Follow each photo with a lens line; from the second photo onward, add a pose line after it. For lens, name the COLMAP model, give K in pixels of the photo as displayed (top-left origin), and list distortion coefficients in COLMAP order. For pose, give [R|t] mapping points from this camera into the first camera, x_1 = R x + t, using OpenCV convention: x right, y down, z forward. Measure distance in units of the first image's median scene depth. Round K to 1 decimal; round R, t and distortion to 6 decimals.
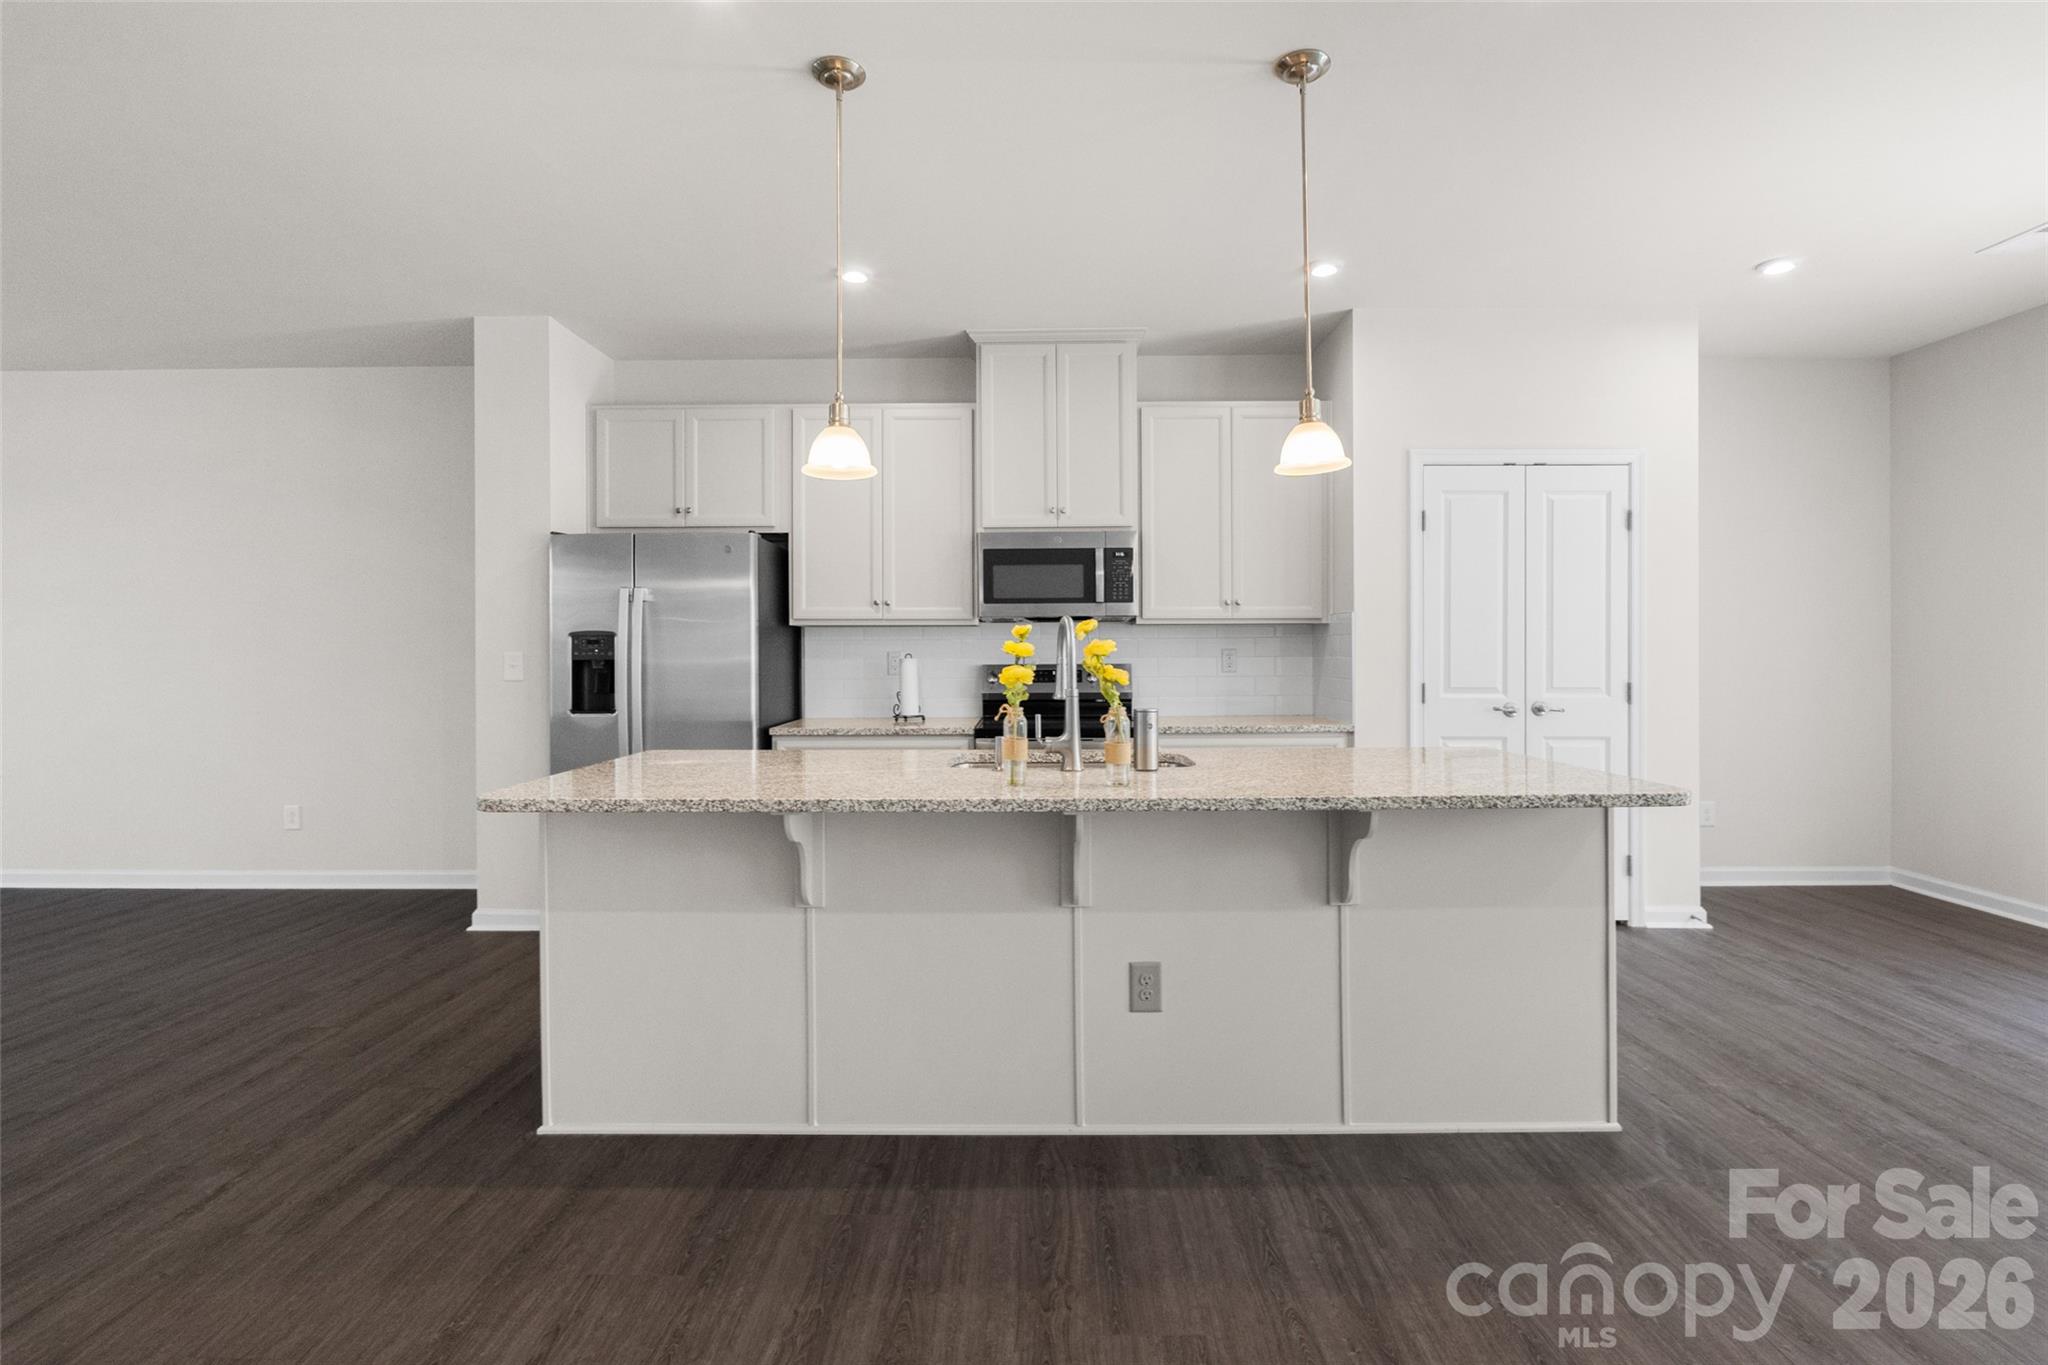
lens RADIAL K [[964.3, 0, 1020.0], [0, 964.3, 653.2], [0, 0, 1]] dist [-0.007982, 0.001341]
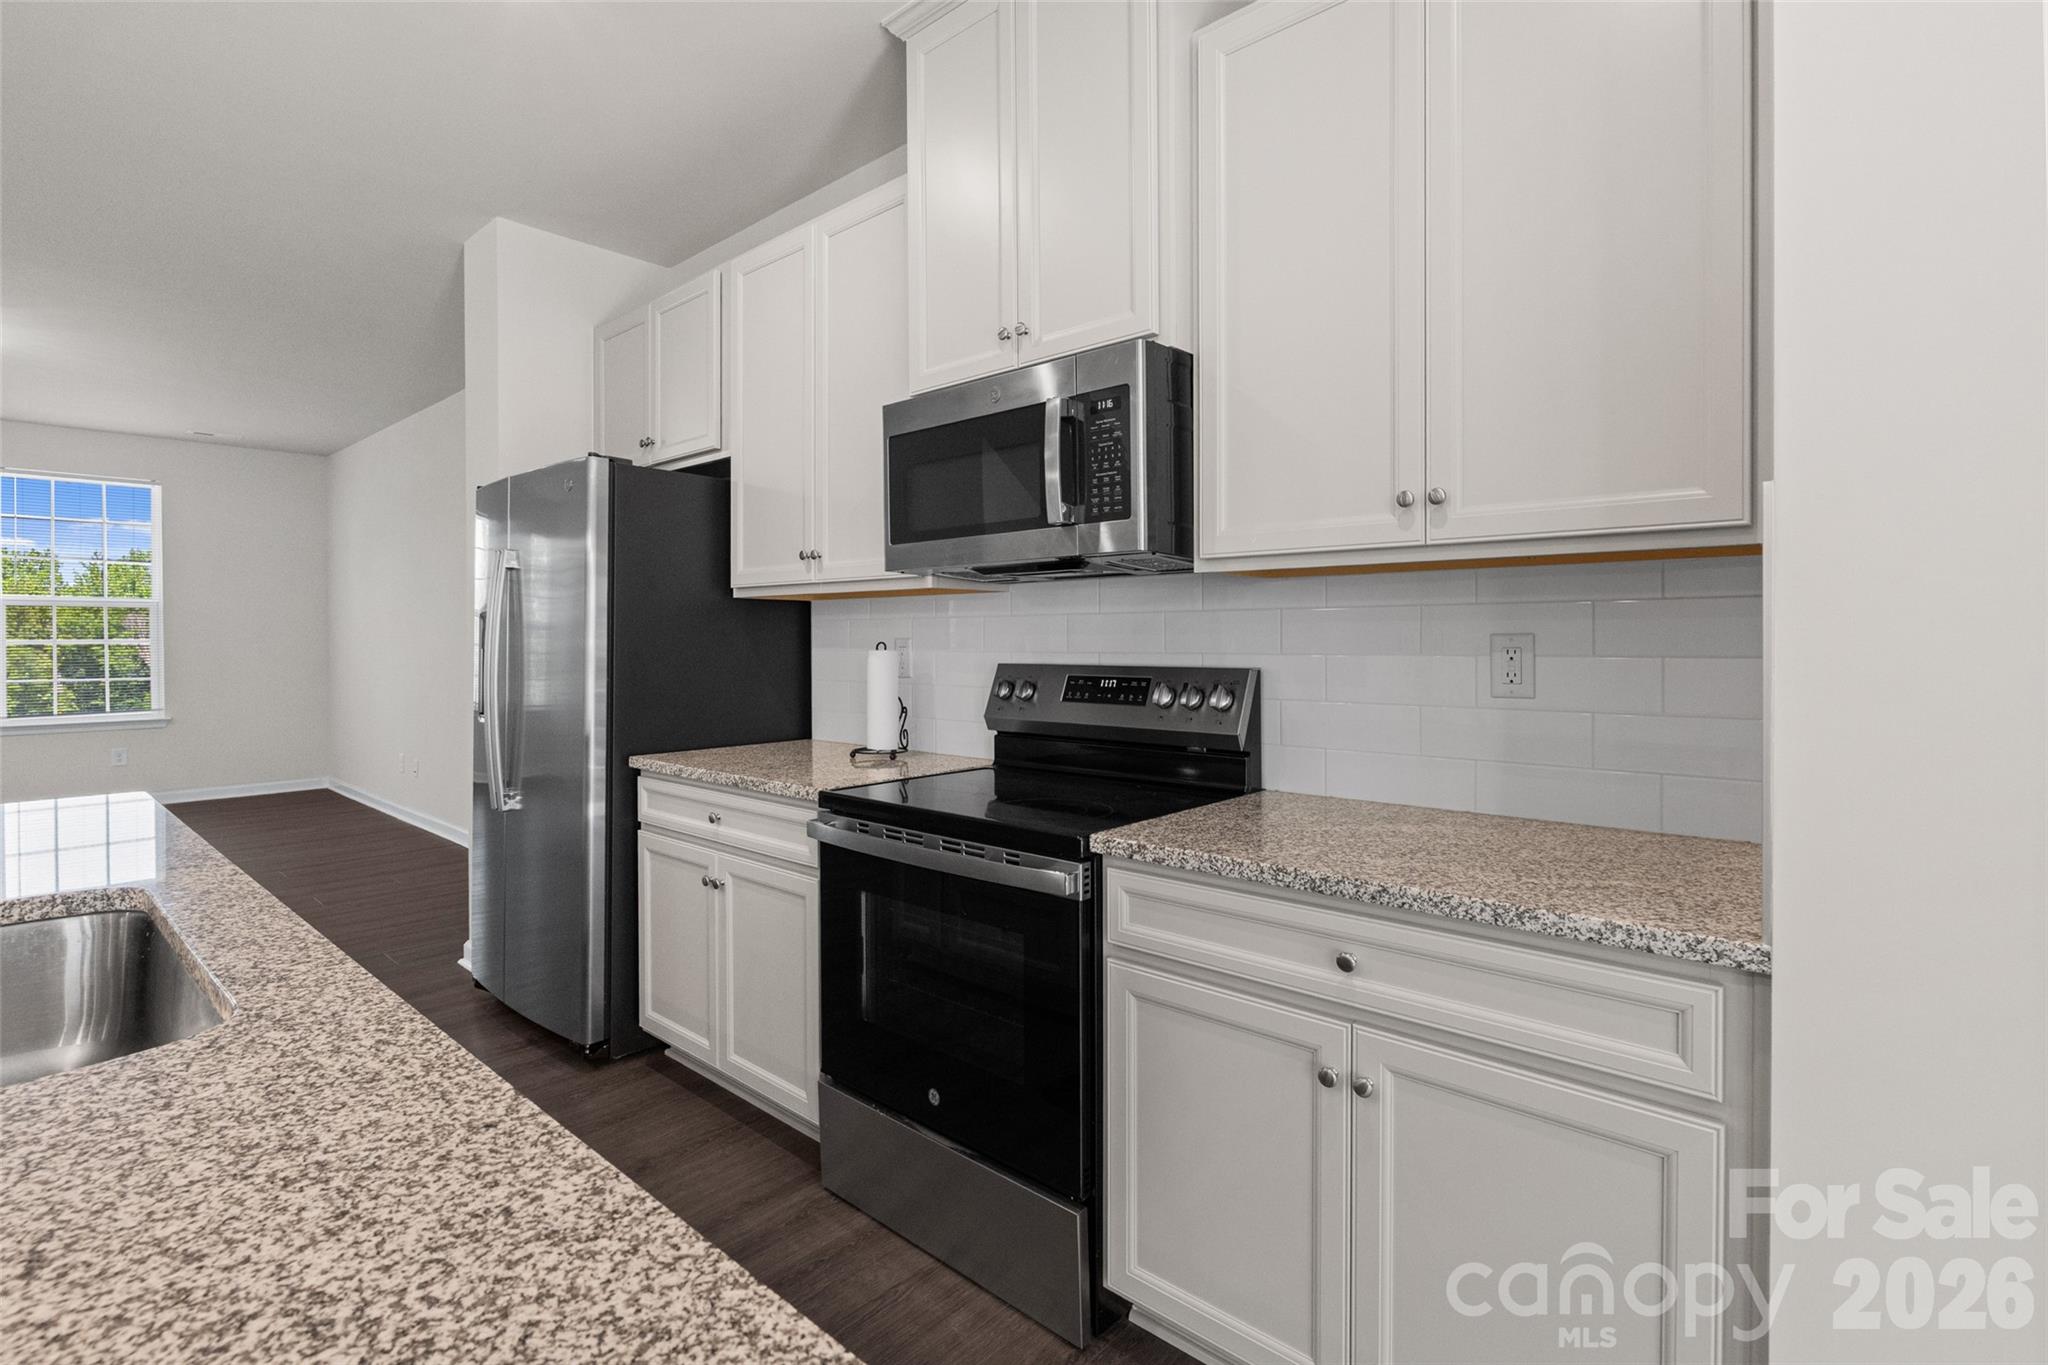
lens RADIAL K [[964.3, 0, 1009.6], [0, 964.3, 646.7], [0, 0, 1]] dist [-0.007982, 0.001341]
pose [[0.746736, 0.008422, -0.665068, 0.364226], [-0.001745, 0.999941, 0.010702, -0.003431], [0.665119, -0.006831, 0.746707, 0.692424]]
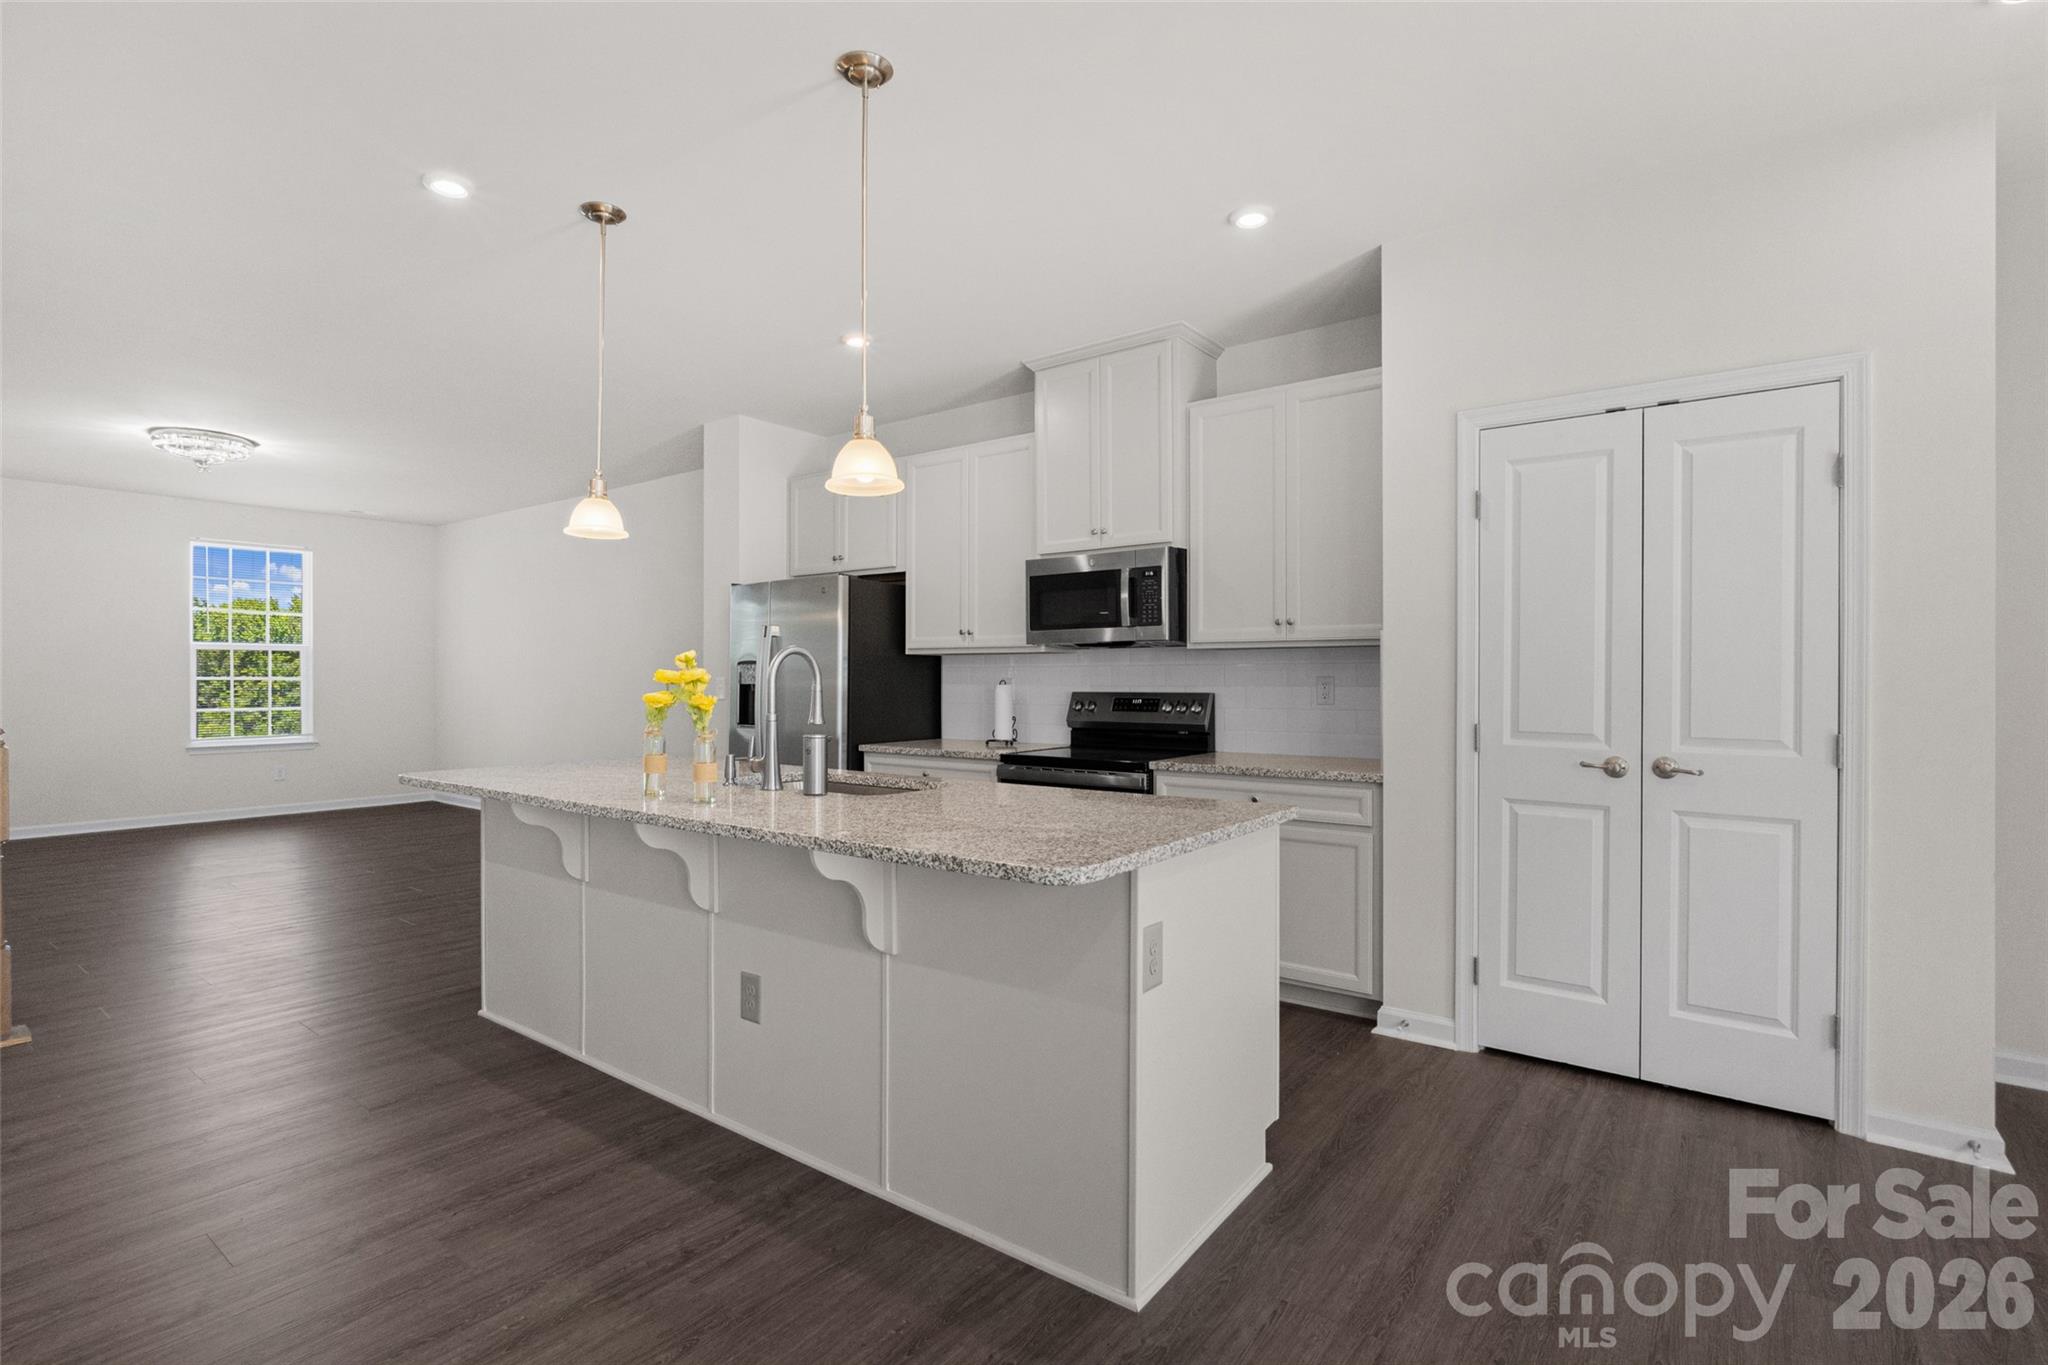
lens RADIAL K [[964.3, 0, 1006.8], [0, 964.3, 683.8], [0, 0, 1]] dist [-0.007982, 0.001341]
pose [[0.801404, 0.008000, -0.598071, 0.570377], [-0.005235, 0.999966, 0.006361, -0.002872], [0.598101, -0.001967, 0.801418, 0.187694]]
